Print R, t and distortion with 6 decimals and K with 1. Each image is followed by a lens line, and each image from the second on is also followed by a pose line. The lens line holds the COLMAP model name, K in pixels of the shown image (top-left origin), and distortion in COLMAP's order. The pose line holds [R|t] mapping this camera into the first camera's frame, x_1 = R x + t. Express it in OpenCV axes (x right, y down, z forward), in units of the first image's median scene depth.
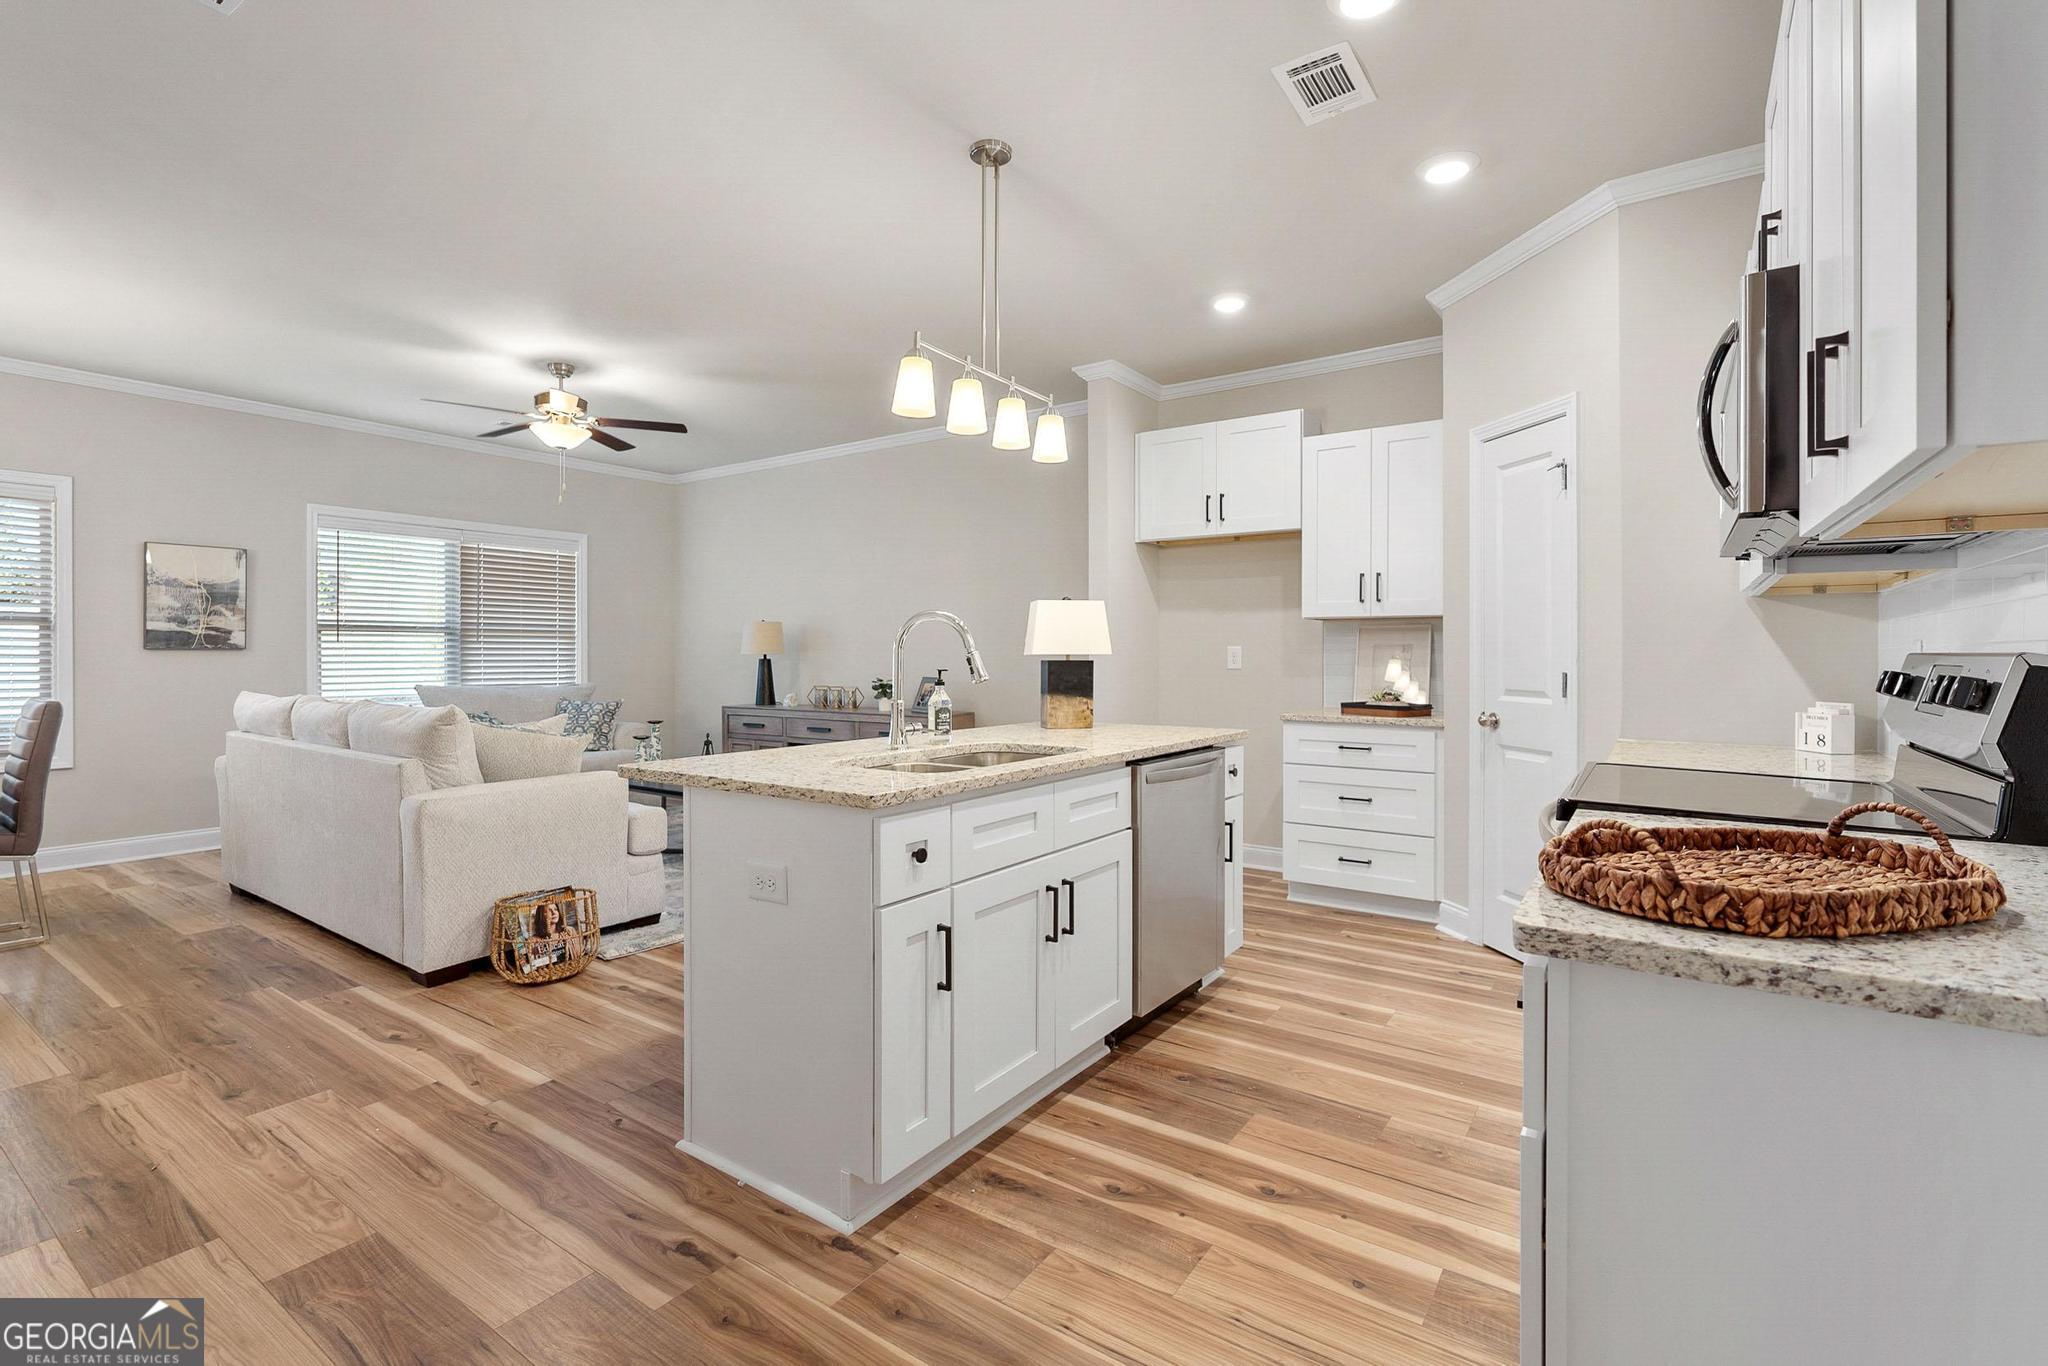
lens RADIAL K [[934.8, 0, 1018.2], [0, 934.8, 659.0], [0, 0, 1]] dist [-0.012516, 0.000181]
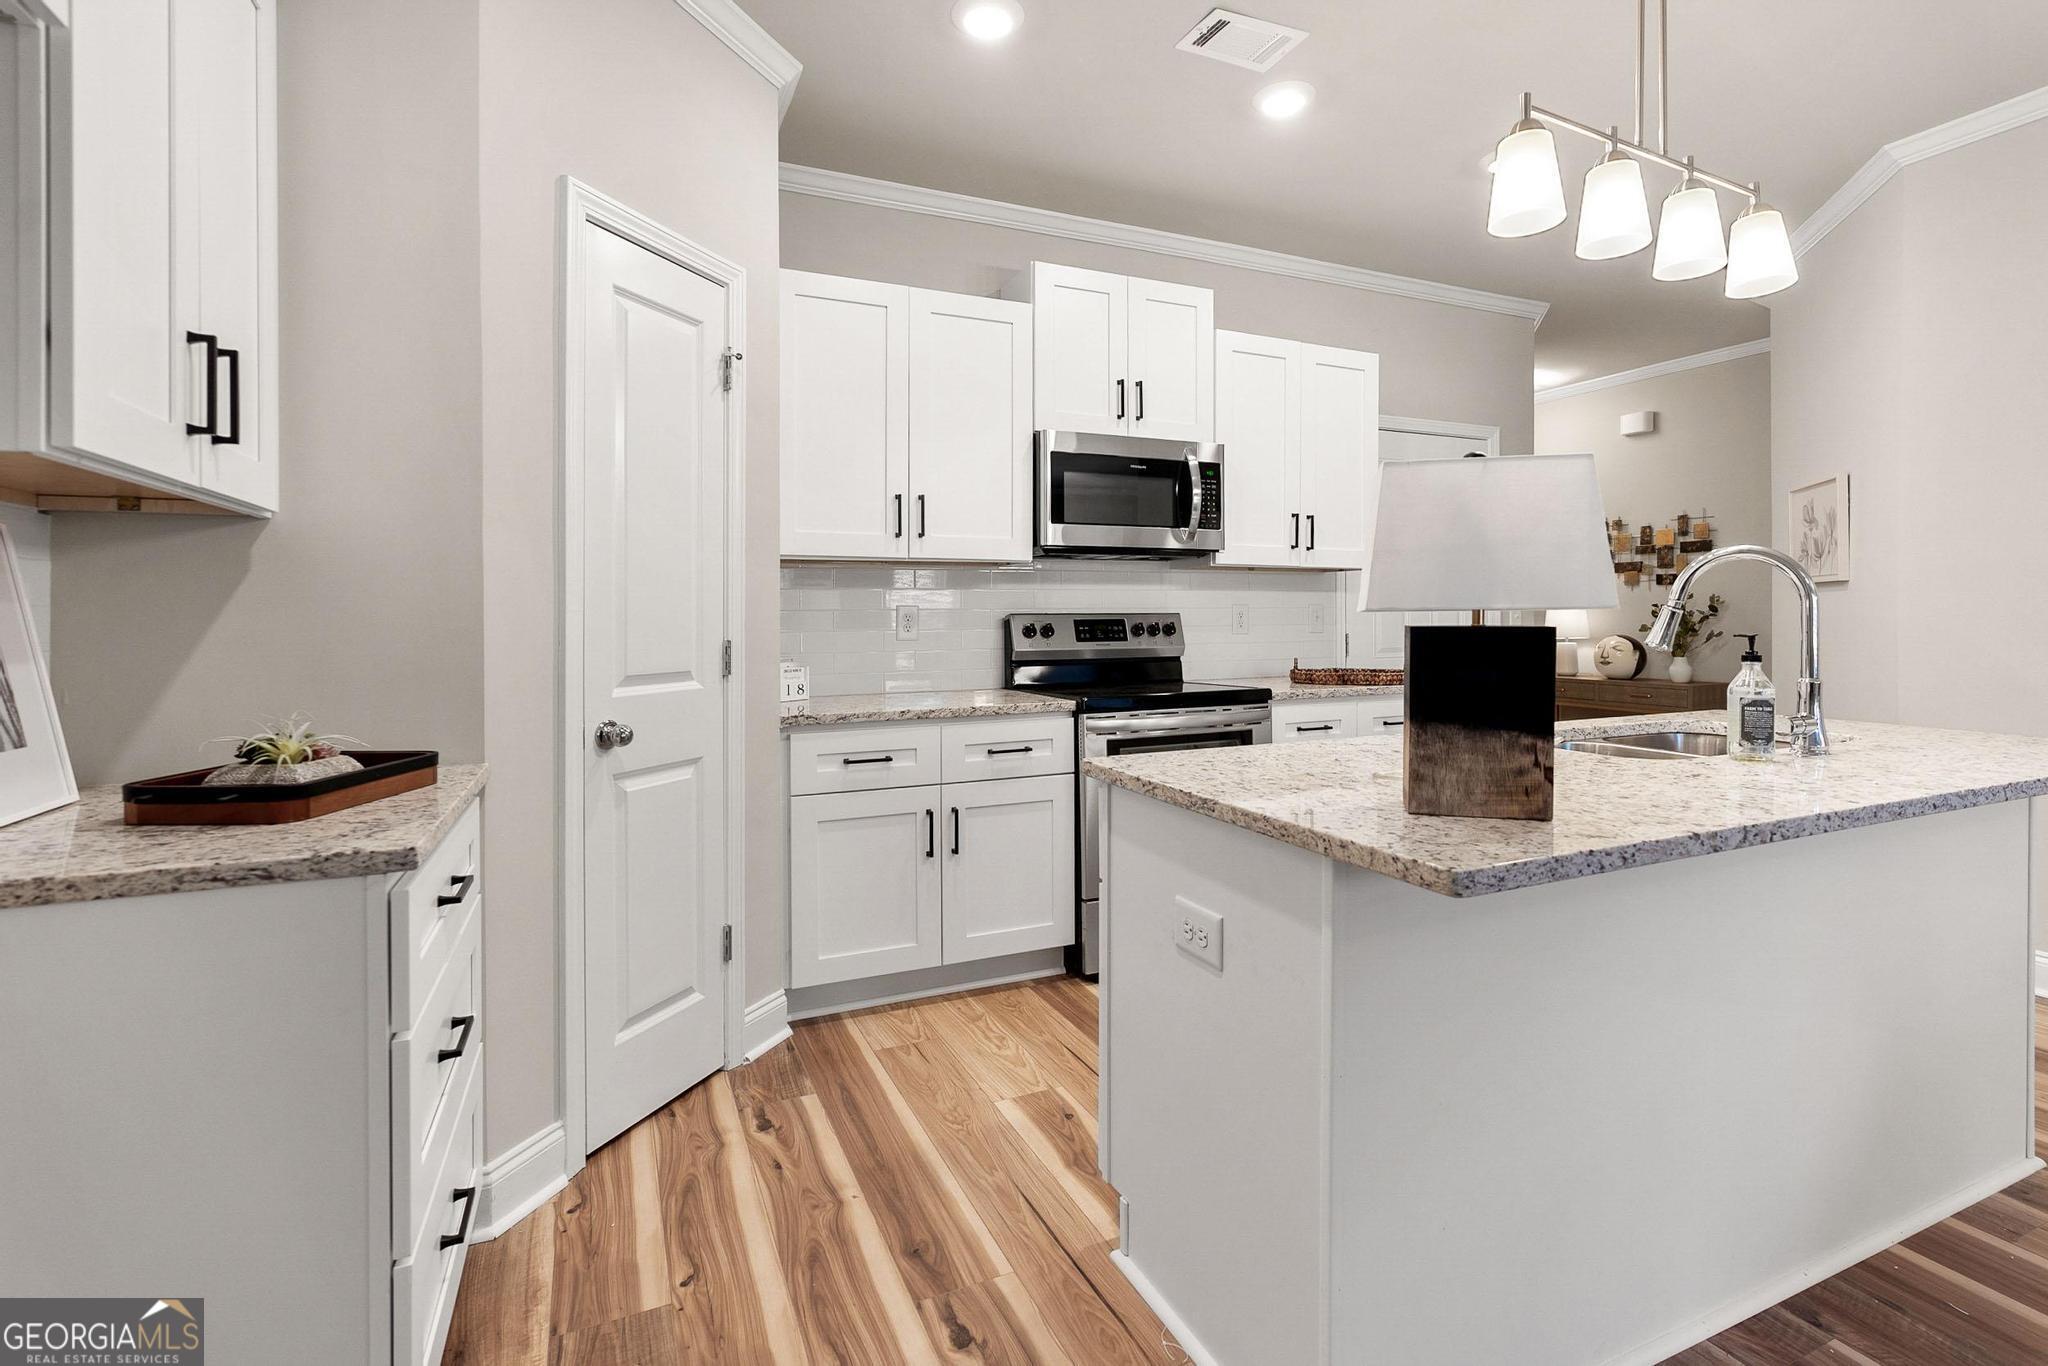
lens RADIAL K [[959.0, 0, 1033.7], [0, 959.0, 623.6], [0, 0, 1]] dist [-0.009702, 0.000056]
pose [[-0.859650, 0.001823, 0.510881, -0.004575], [0.009075, 0.999890, 0.011703, -0.008039], [-0.510803, 0.014697, -0.859572, 2.392148]]
